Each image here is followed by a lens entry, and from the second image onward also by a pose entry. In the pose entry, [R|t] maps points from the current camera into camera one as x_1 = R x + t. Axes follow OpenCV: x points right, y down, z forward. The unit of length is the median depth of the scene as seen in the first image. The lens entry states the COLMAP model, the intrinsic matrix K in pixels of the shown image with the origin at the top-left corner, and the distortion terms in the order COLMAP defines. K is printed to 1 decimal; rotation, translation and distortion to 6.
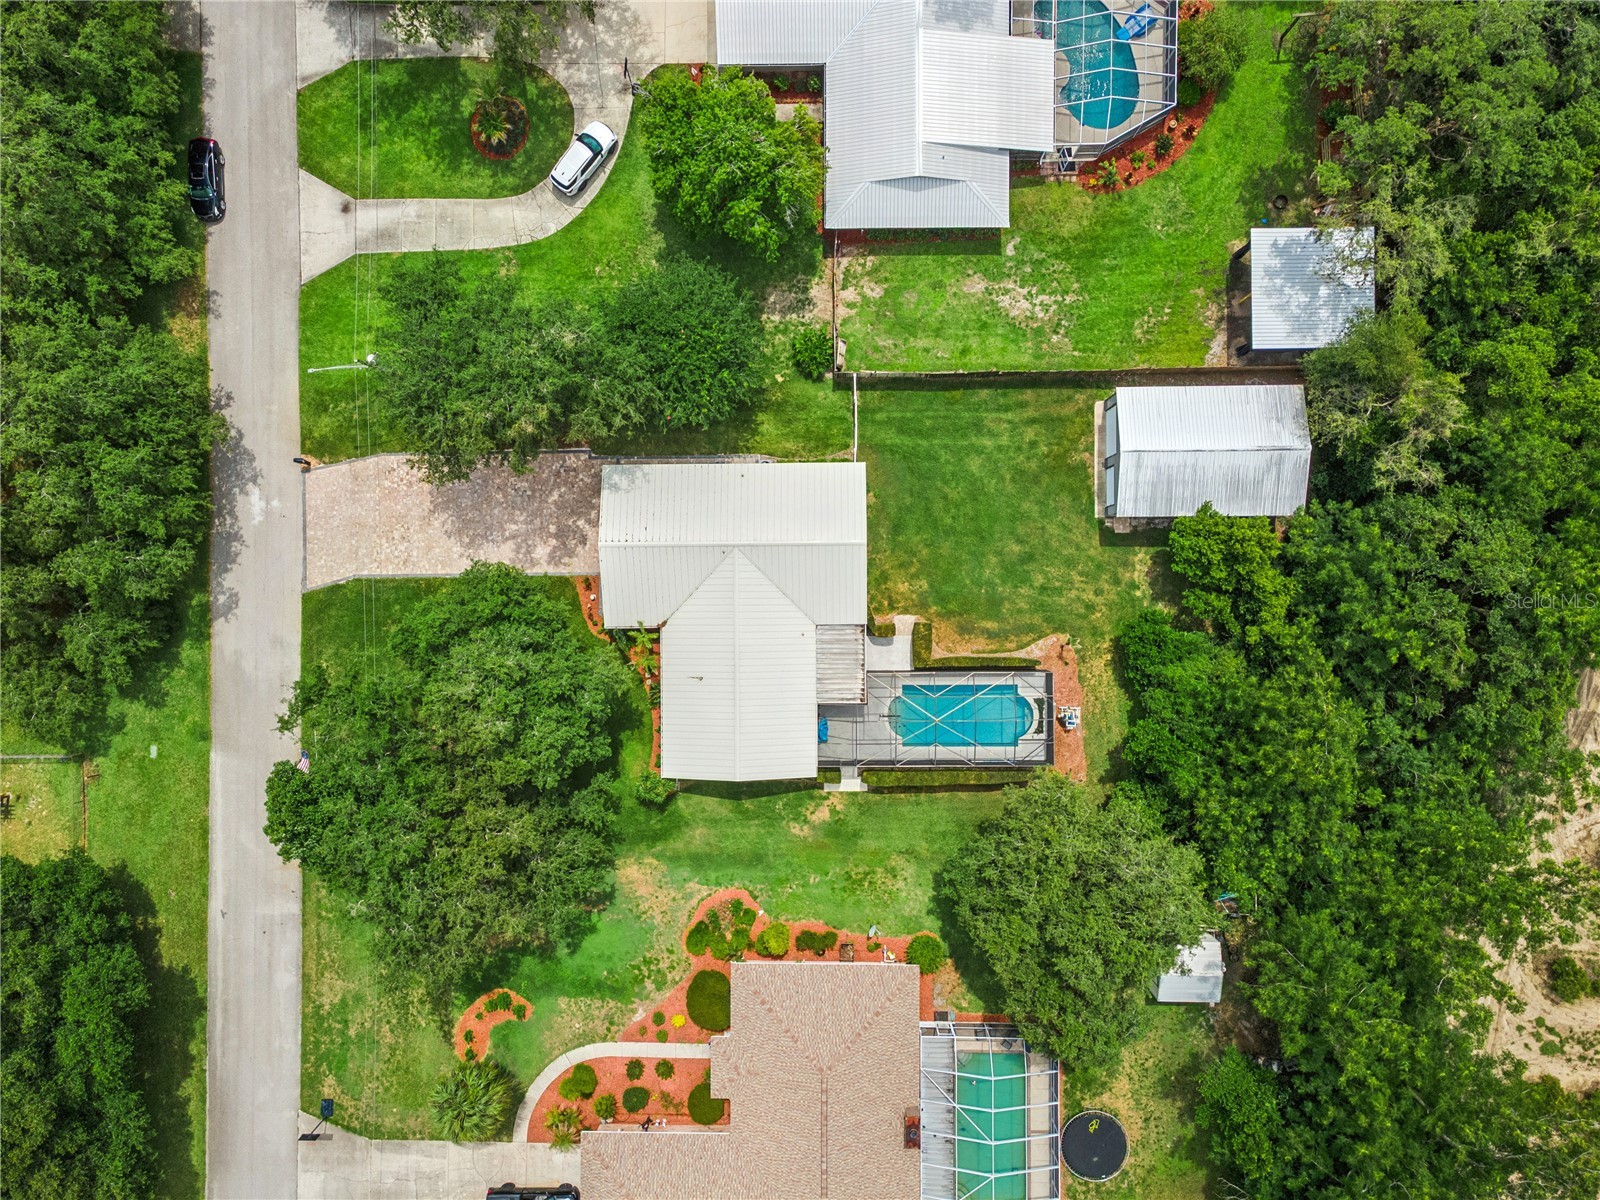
lens RADIAL K [[1158.3, 0, 800.0], [0, 1158.3, 600.0], [0, 0, 1]] dist [0.029813, 0.001806]
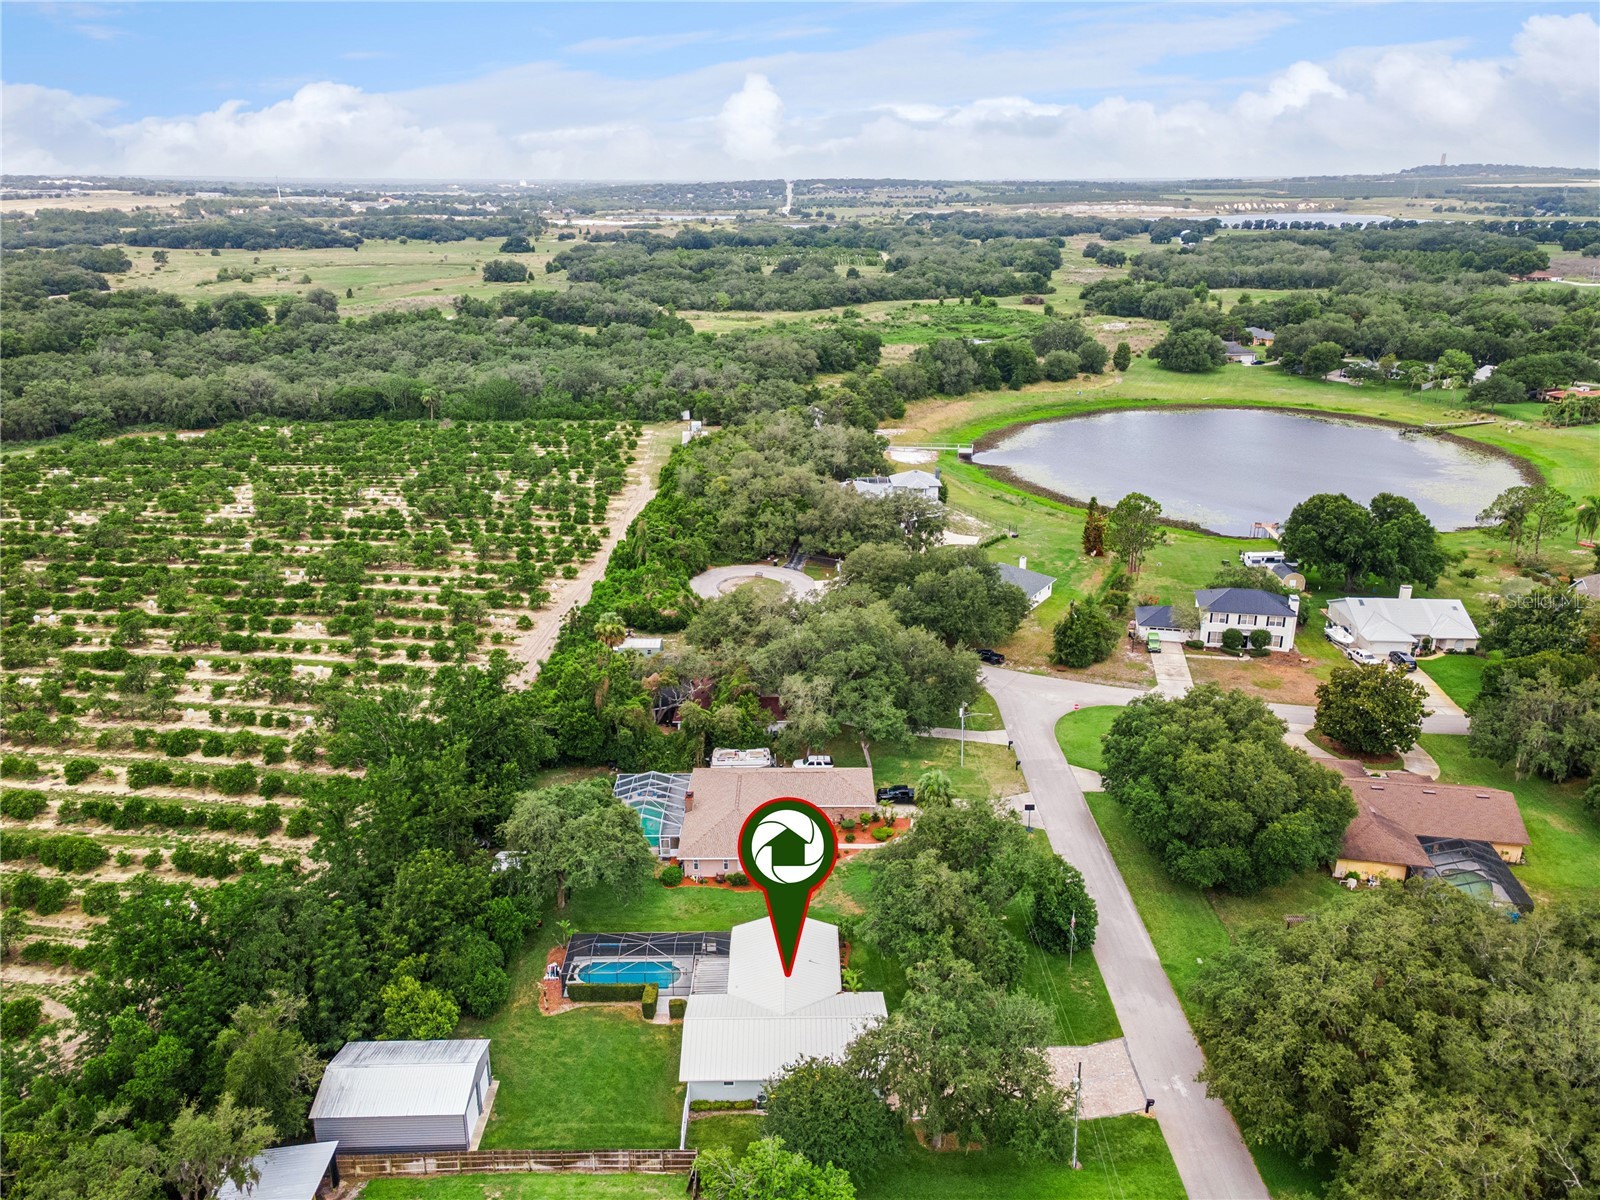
lens RADIAL K [[1158.3, 0, 800.0], [0, 1158.3, 600.0], [0, 0, 1]] dist [0.029813, 0.001806]
pose [[-0.999593, 0.028412, -0.002713, -0.078633], [-0.013464, -0.385612, 0.922563, -1.036117], [0.025165, 0.922223, 0.385838, 0.044064]]
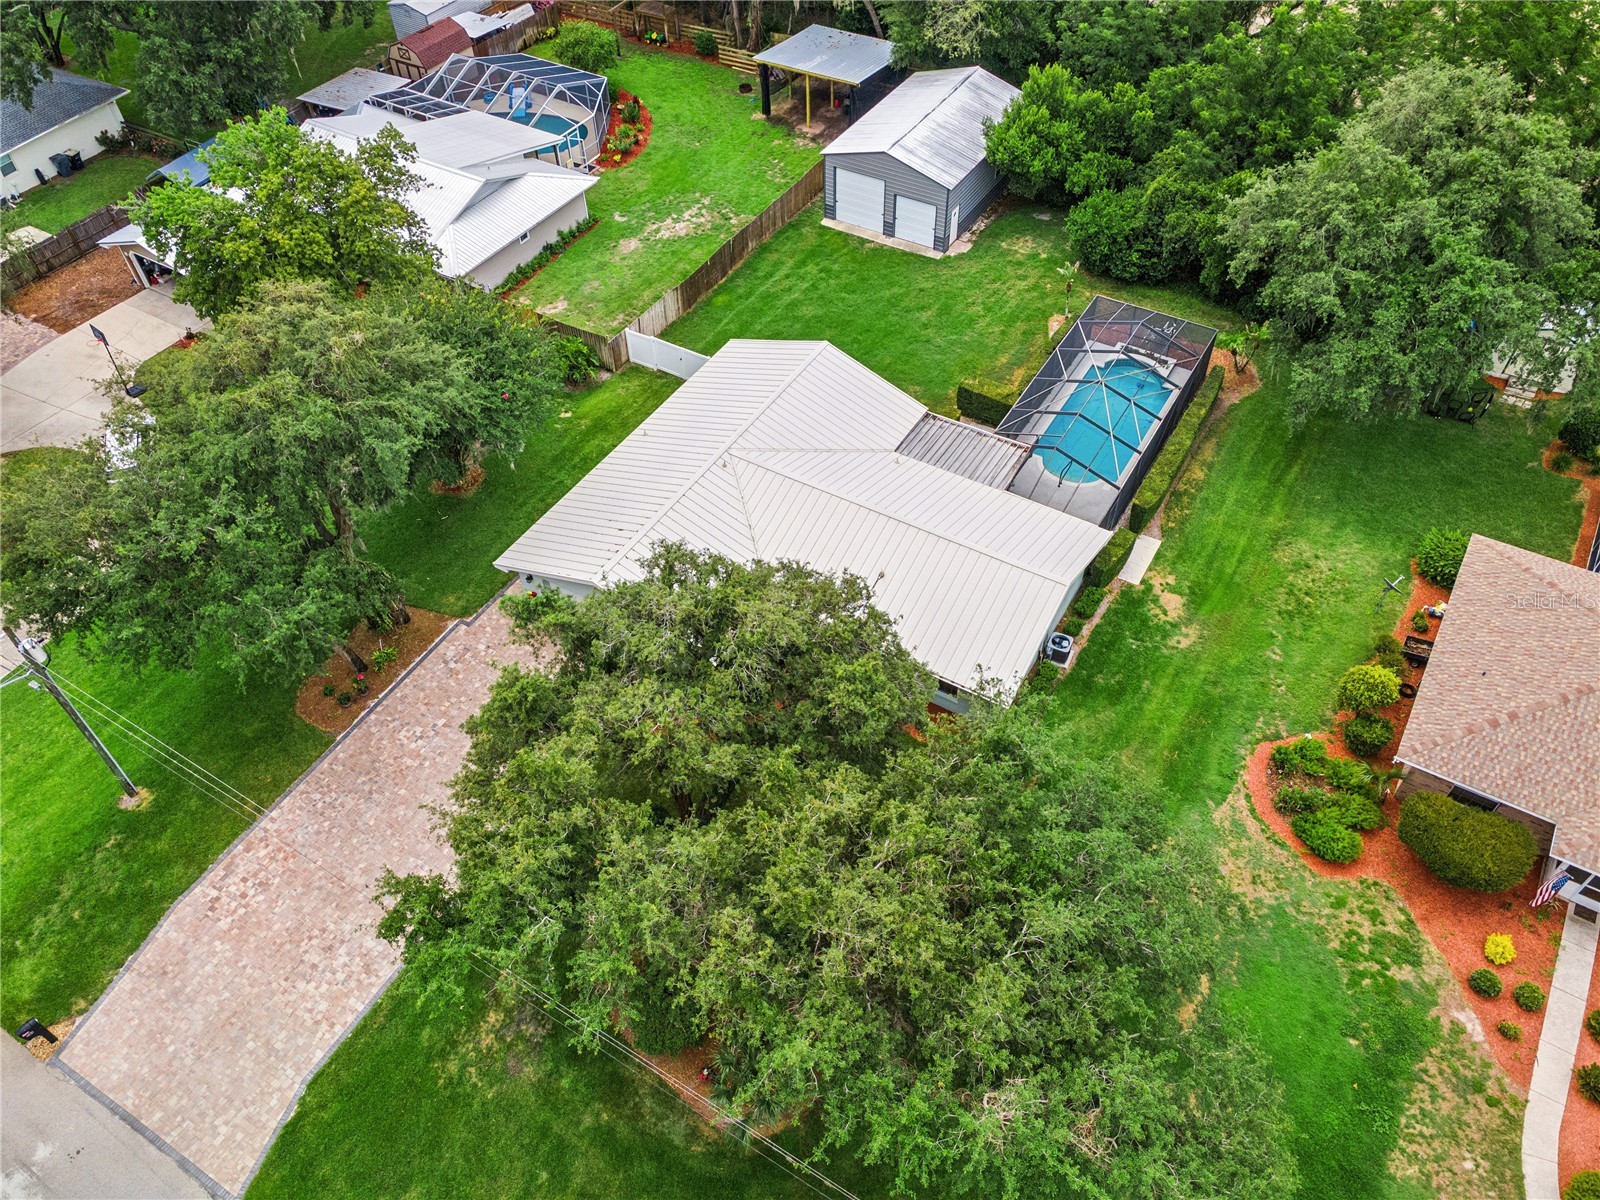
lens RADIAL K [[1158.3, 0, 800.0], [0, 1158.3, 600.0], [0, 0, 1]] dist [0.029813, 0.001806]
pose [[0.521188, -0.620328, 0.586137, -0.439405], [0.853437, 0.381278, -0.355350, 0.234310], [-0.003047, 0.685434, 0.728128, 0.555733]]
